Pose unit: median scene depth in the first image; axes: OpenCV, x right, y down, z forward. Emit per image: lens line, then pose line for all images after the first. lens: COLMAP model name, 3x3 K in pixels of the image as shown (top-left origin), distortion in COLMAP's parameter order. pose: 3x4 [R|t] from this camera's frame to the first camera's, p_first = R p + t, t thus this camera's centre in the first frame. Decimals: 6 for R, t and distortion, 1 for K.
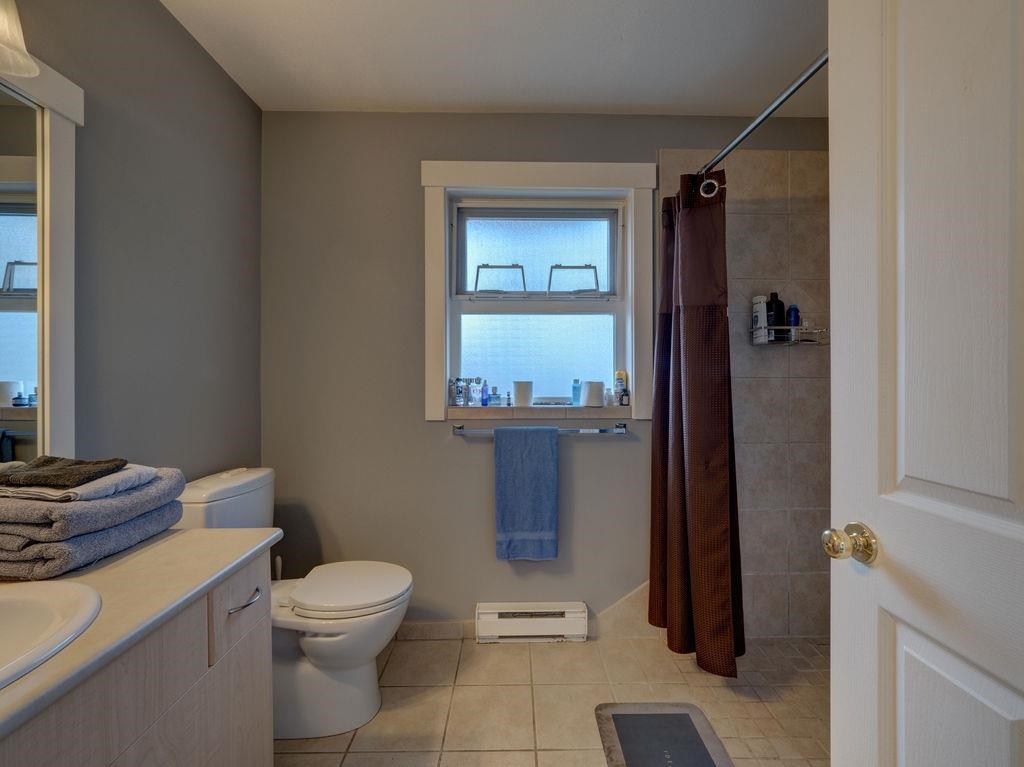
lens RADIAL K [[466.5, 0, 513.9], [0, 466.5, 377.3], [0, 0, 1]] dist [-0.000218, -0.001709]
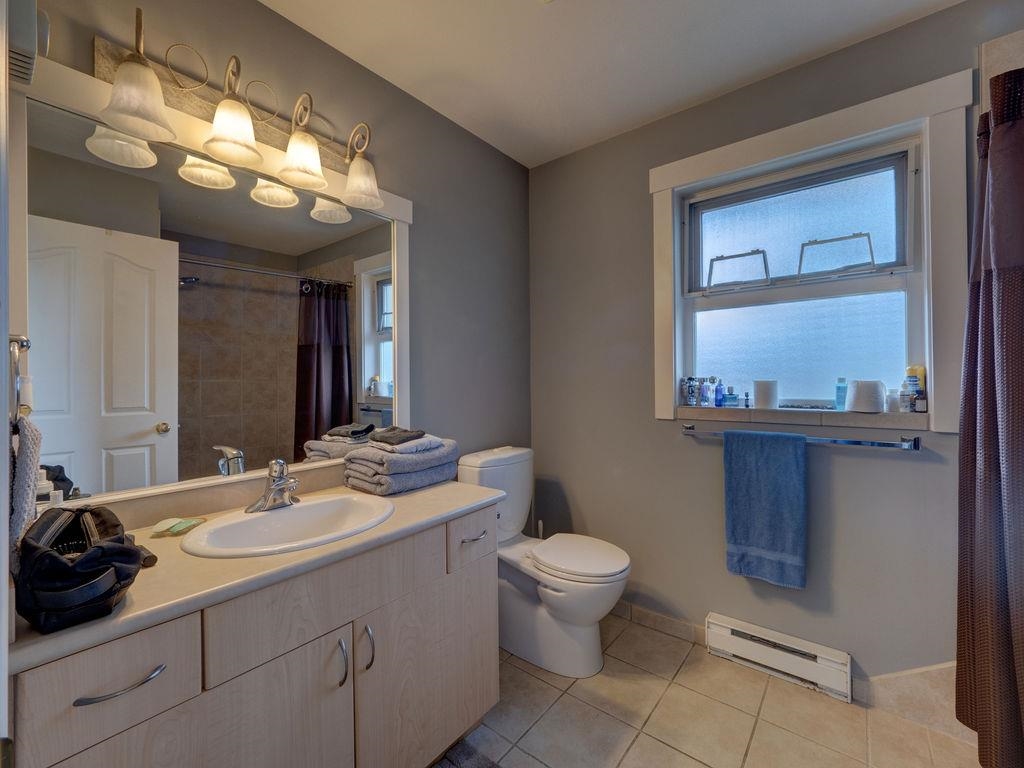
lens RADIAL K [[466.5, 0, 513.9], [0, 466.5, 377.8], [0, 0, 1]] dist [-0.000218, -0.001709]
pose [[0.742016, -0.007548, -0.670340, 0.272744], [0.009679, 0.999953, -0.000545, -0.000649], [0.670312, -0.006084, 0.742054, 0.020130]]
